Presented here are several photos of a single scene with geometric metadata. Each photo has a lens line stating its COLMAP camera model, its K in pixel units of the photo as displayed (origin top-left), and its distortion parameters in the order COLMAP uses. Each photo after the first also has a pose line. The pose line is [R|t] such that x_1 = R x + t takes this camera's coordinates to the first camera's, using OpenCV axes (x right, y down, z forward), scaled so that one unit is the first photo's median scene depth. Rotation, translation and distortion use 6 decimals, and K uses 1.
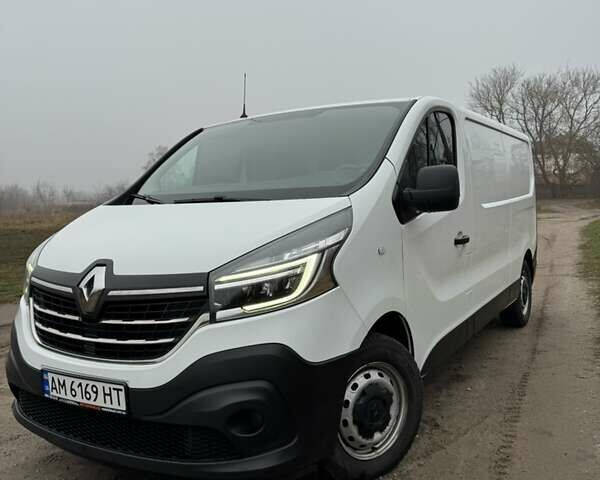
lens RADIAL K [[567.8, 0, 305.7], [0, 567.8, 236.2], [0, 0, 1]] dist [0.029132, 0.000000]
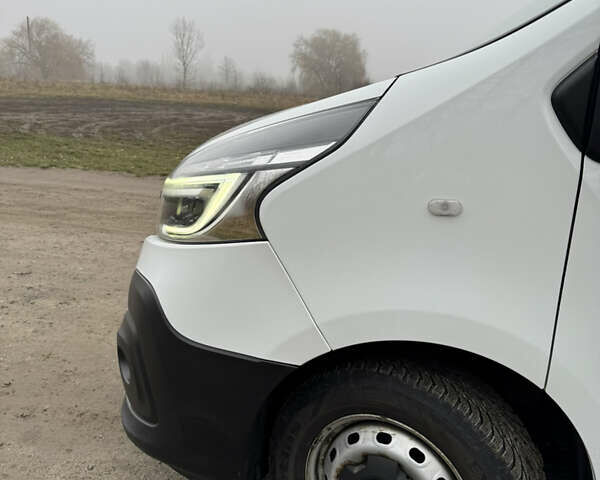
lens RADIAL K [[567.8, 0, 300.9], [0, 567.8, 239.3], [0, 0, 1]] dist [0.029132, 0.000000]
pose [[0.319060, 0.269324, -0.908661, 0.485588], [-0.115024, 0.962689, 0.244948, -0.044561], [0.940728, 0.026365, 0.338135, 0.721068]]
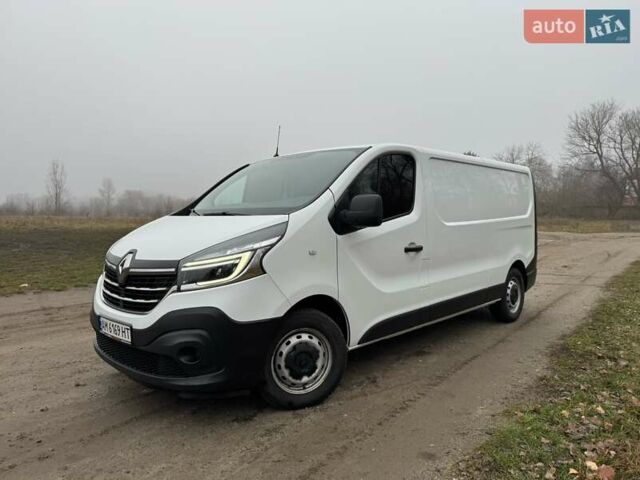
lens RADIAL K [[455.9, 0, 323.9], [0, 455.9, 237.5], [0, 0, 1]] dist [0.036103, -0.031180]
pose [[0.976255, 0.038700, -0.213141, 0.395689], [-0.040900, 0.999146, -0.005920, -0.006543], [0.212730, 0.014497, 0.977004, -0.134838]]
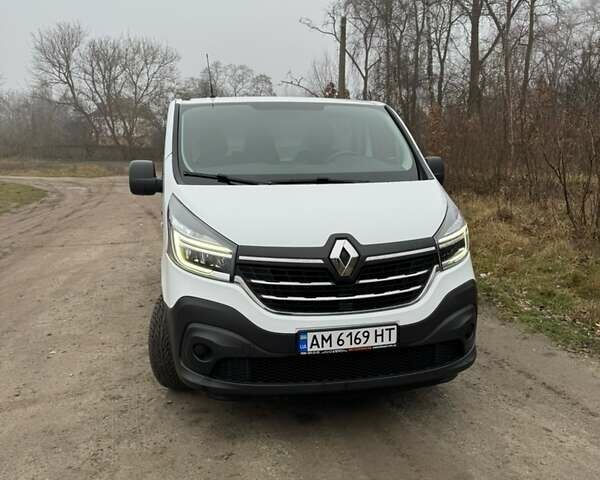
lens RADIAL K [[567.8, 0, 296.3], [0, 567.8, 227.4], [0, 0, 1]] dist [0.029132, 0.000000]
pose [[0.744052, -0.063778, 0.665071, -1.100313], [0.027562, 0.997516, 0.064823, -0.048944], [-0.667553, -0.029901, 0.743961, 0.134321]]
